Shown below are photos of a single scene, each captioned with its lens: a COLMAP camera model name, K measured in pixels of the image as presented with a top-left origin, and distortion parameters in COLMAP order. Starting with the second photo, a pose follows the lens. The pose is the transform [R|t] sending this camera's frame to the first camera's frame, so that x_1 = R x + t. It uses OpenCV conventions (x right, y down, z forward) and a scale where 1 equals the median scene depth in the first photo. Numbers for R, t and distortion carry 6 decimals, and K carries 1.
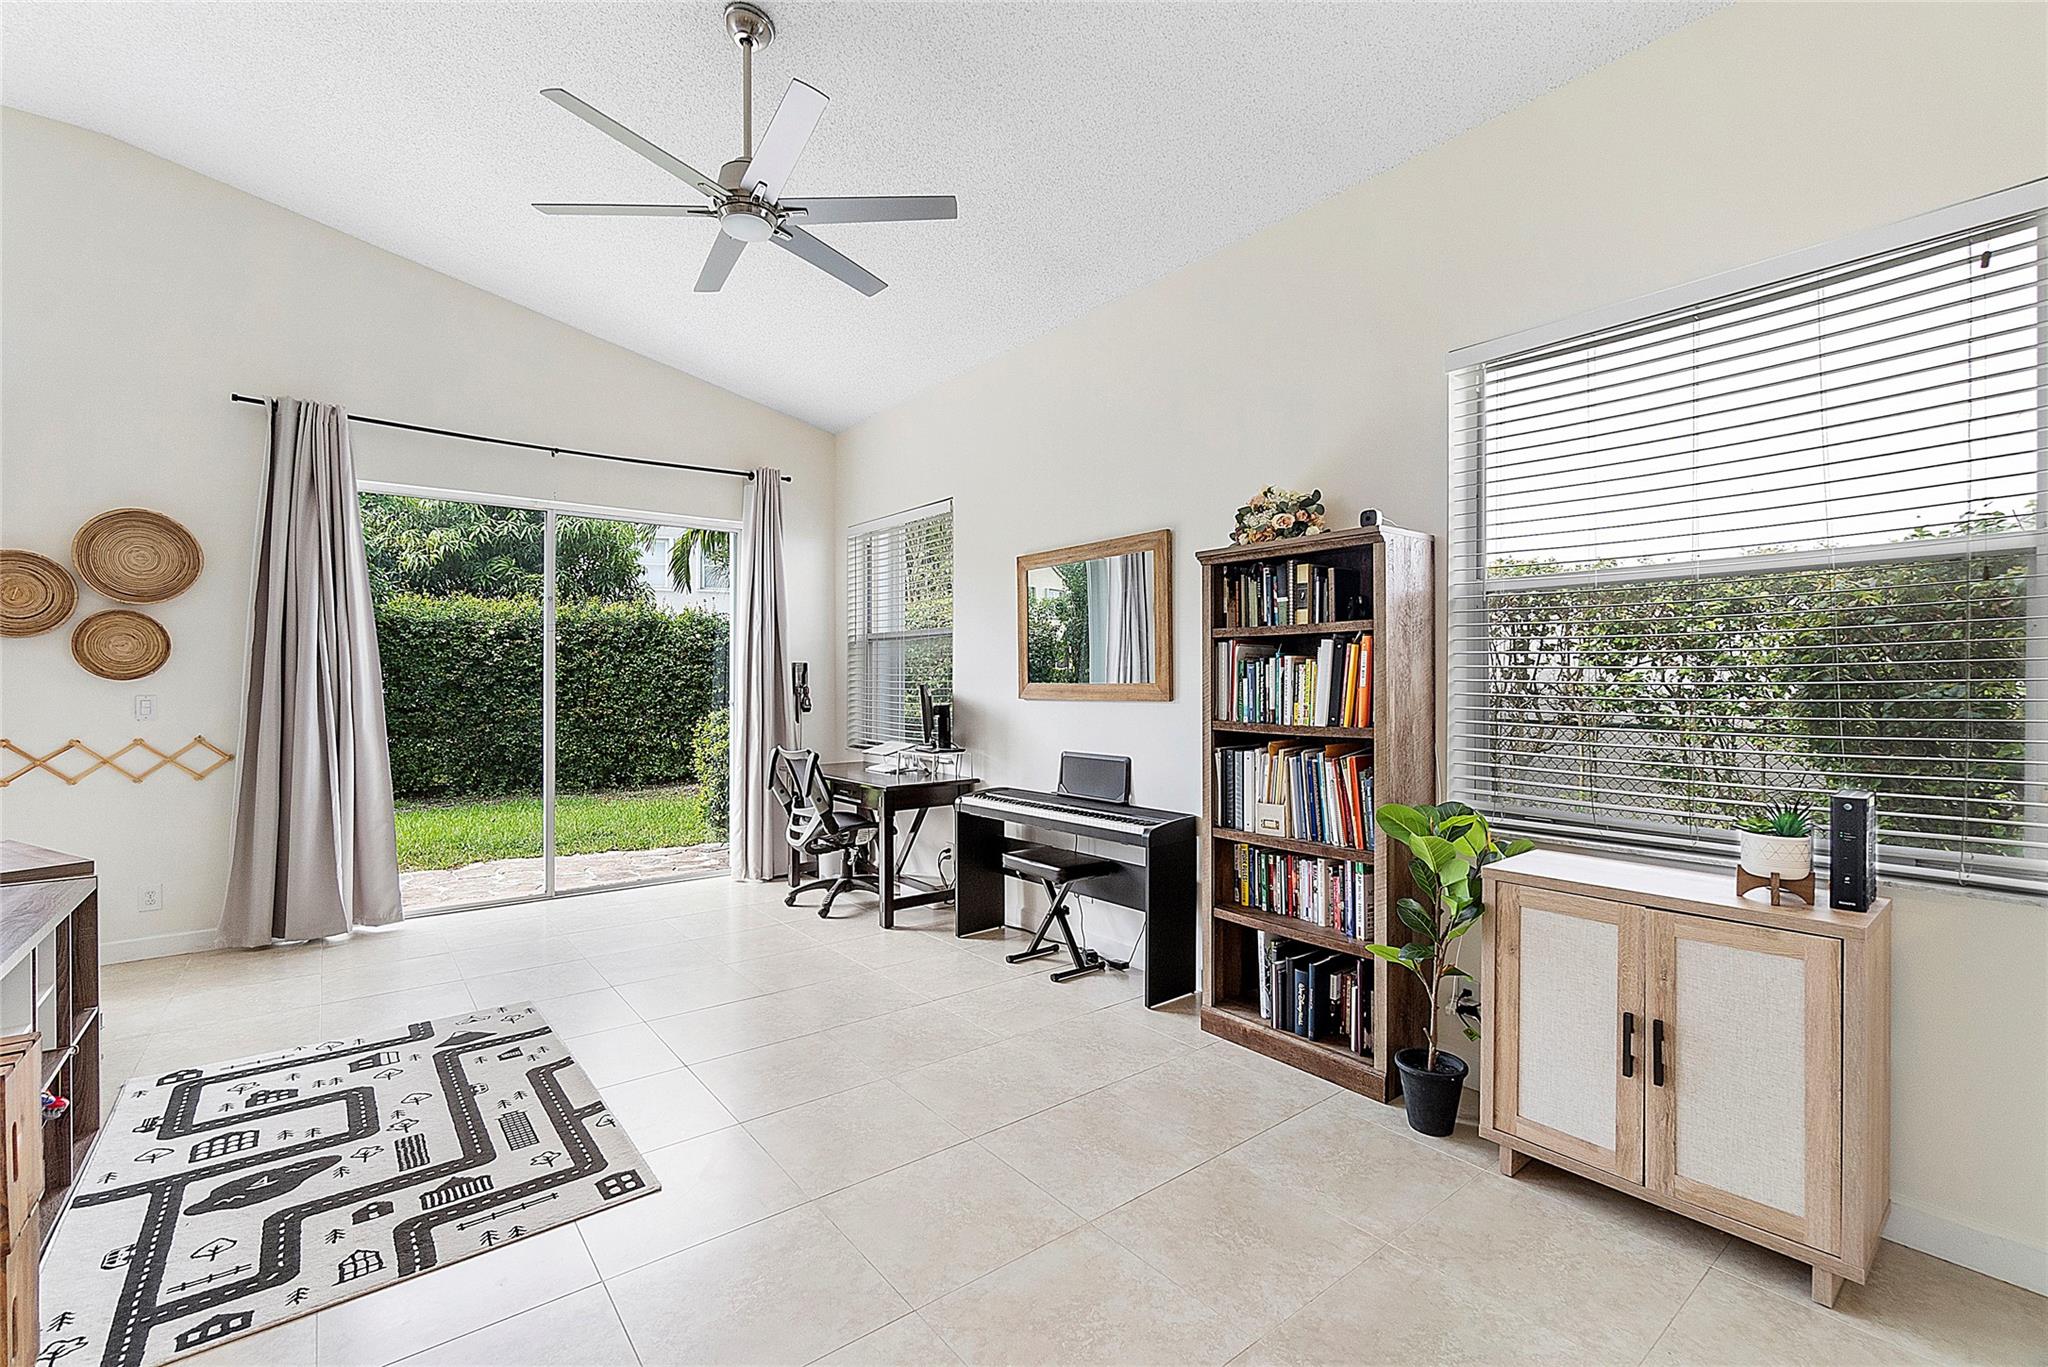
lens RADIAL K [[885.4, 0, 1017.2], [0, 885.4, 678.1], [0, 0, 1]] dist [-0.007223, 0.001453]
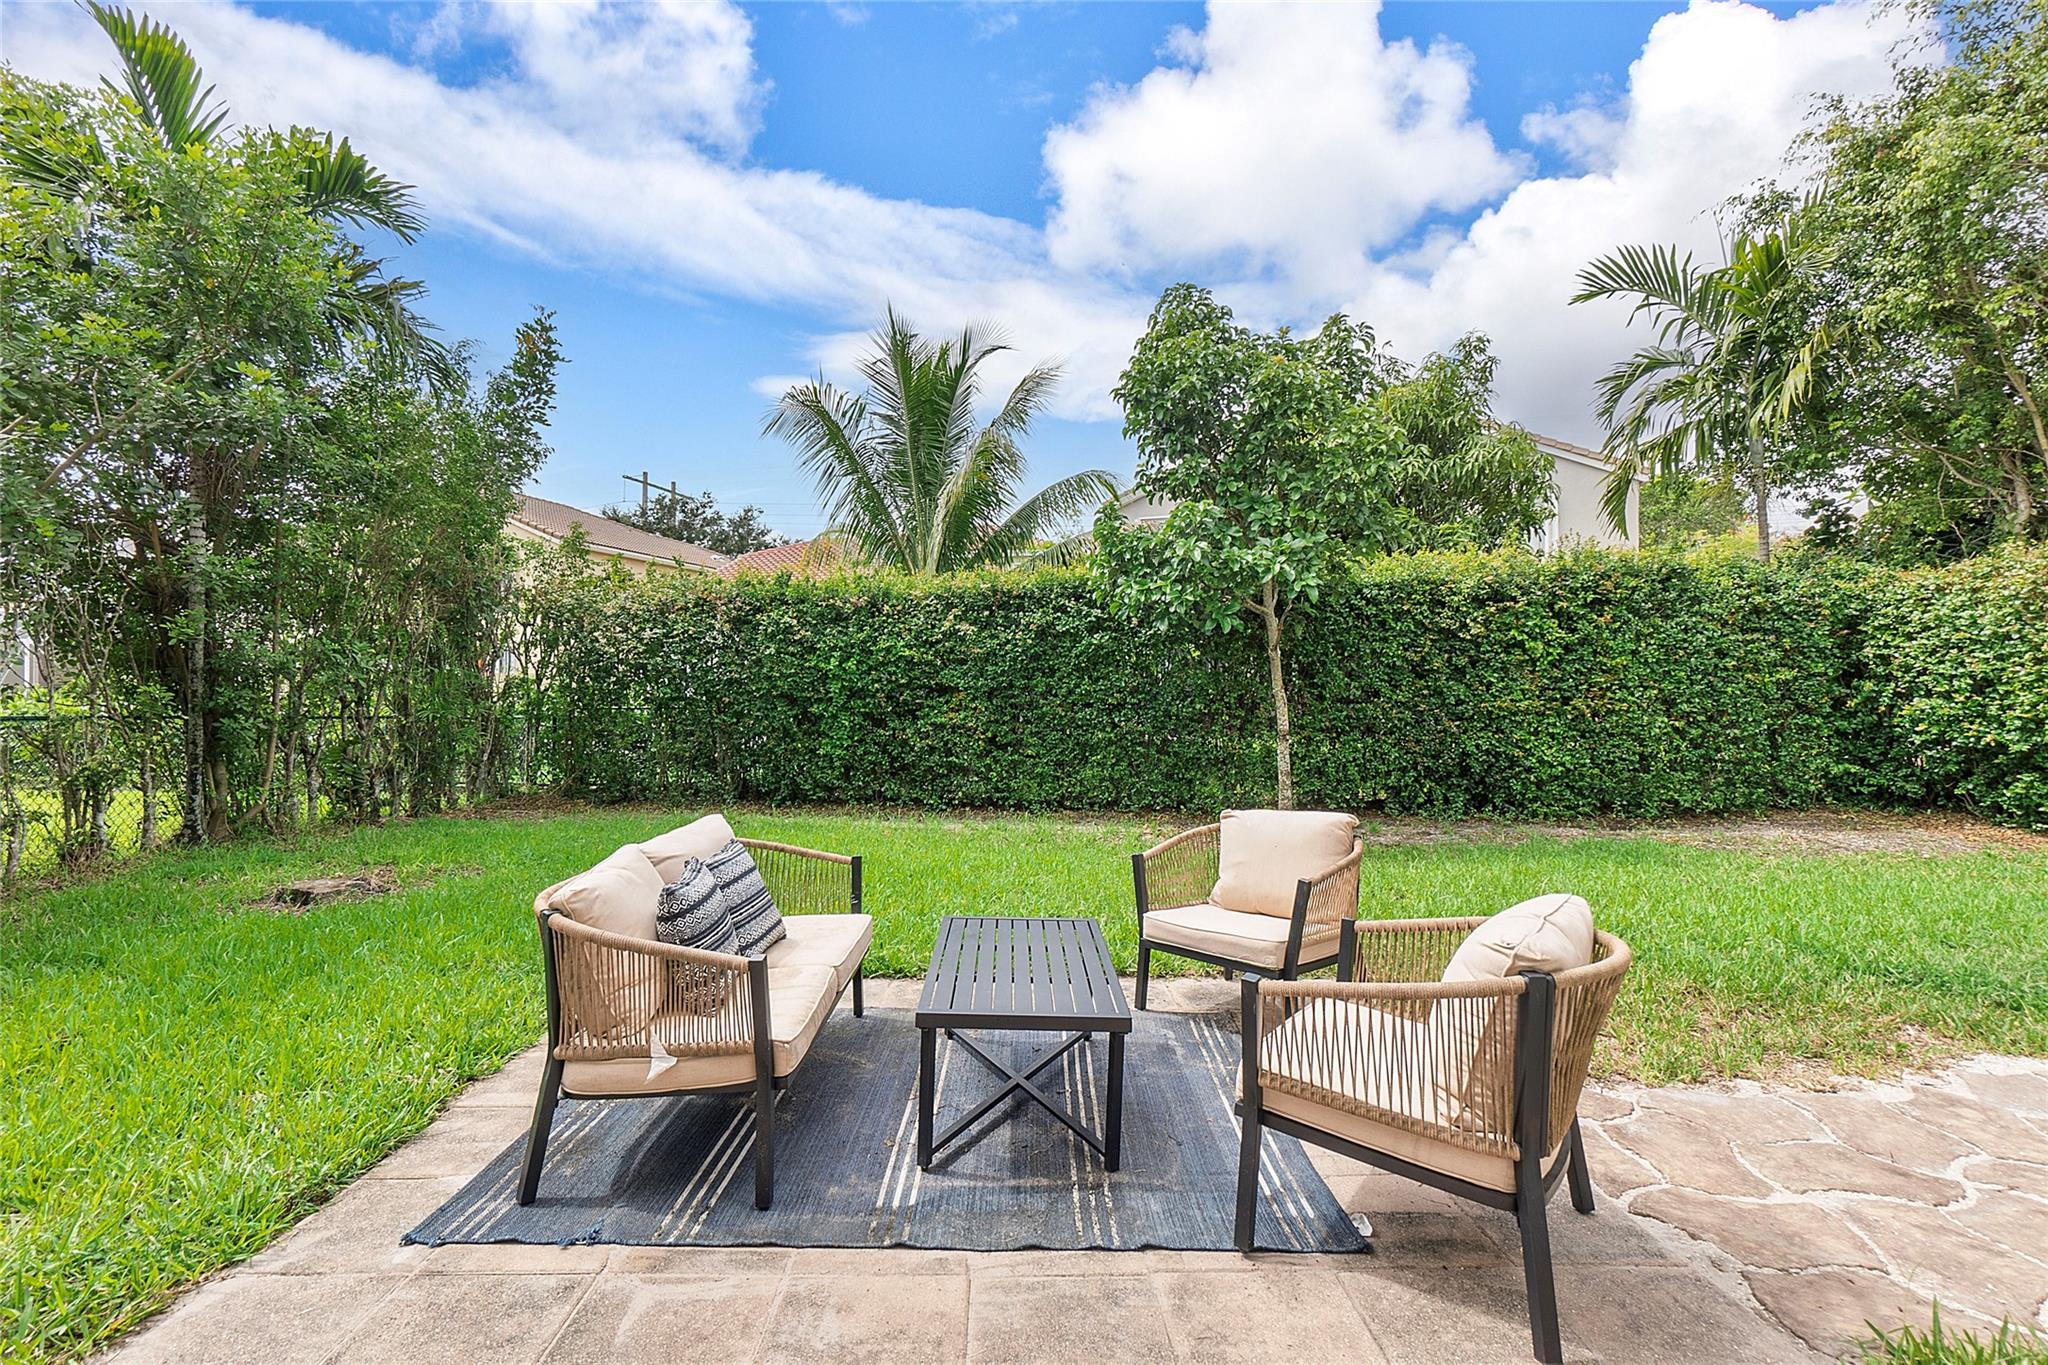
lens RADIAL K [[882.1, 0, 1015.6], [0, 882.1, 677.7], [0, 0, 1]] dist [-0.008513, 0.000149]
pose [[0.804349, -0.007850, -0.594106, -1.712115], [0.003835, 0.999960, -0.008022, 0.077519], [0.594145, 0.004174, 0.804347, 0.759781]]
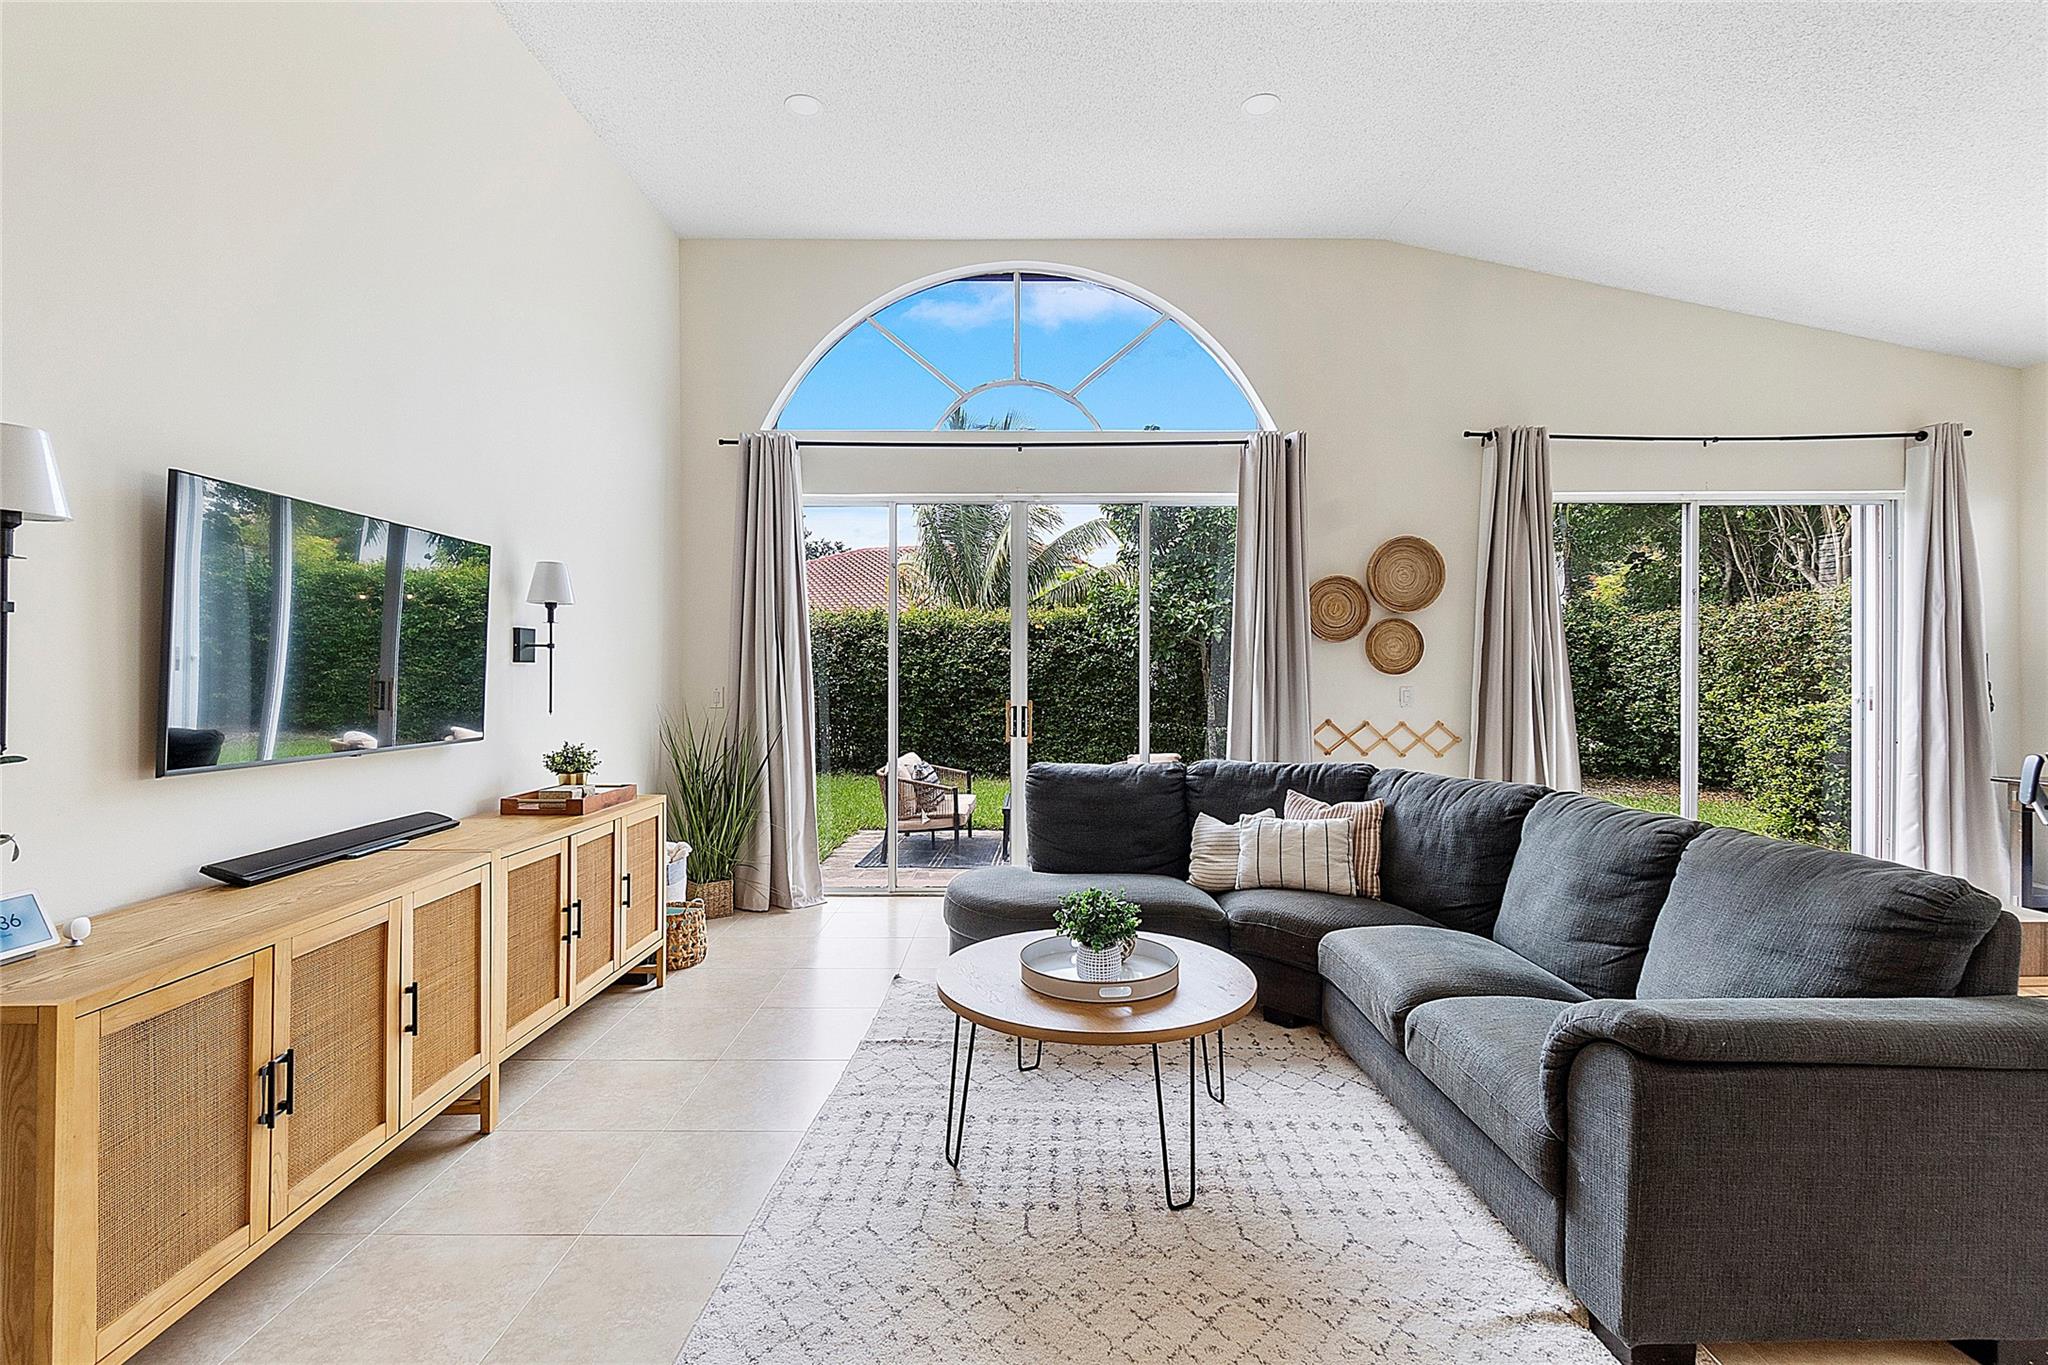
lens RADIAL K [[916.9, 0, 1014.5], [0, 916.9, 679.4], [0, 0, 1]] dist [-0.006751, 0.000693]
pose [[0.783779, 0.002530, -0.621035, -0.784425], [0.002601, 0.999970, 0.007356, -0.001766], [0.621035, -0.007381, 0.783748, -0.441677]]
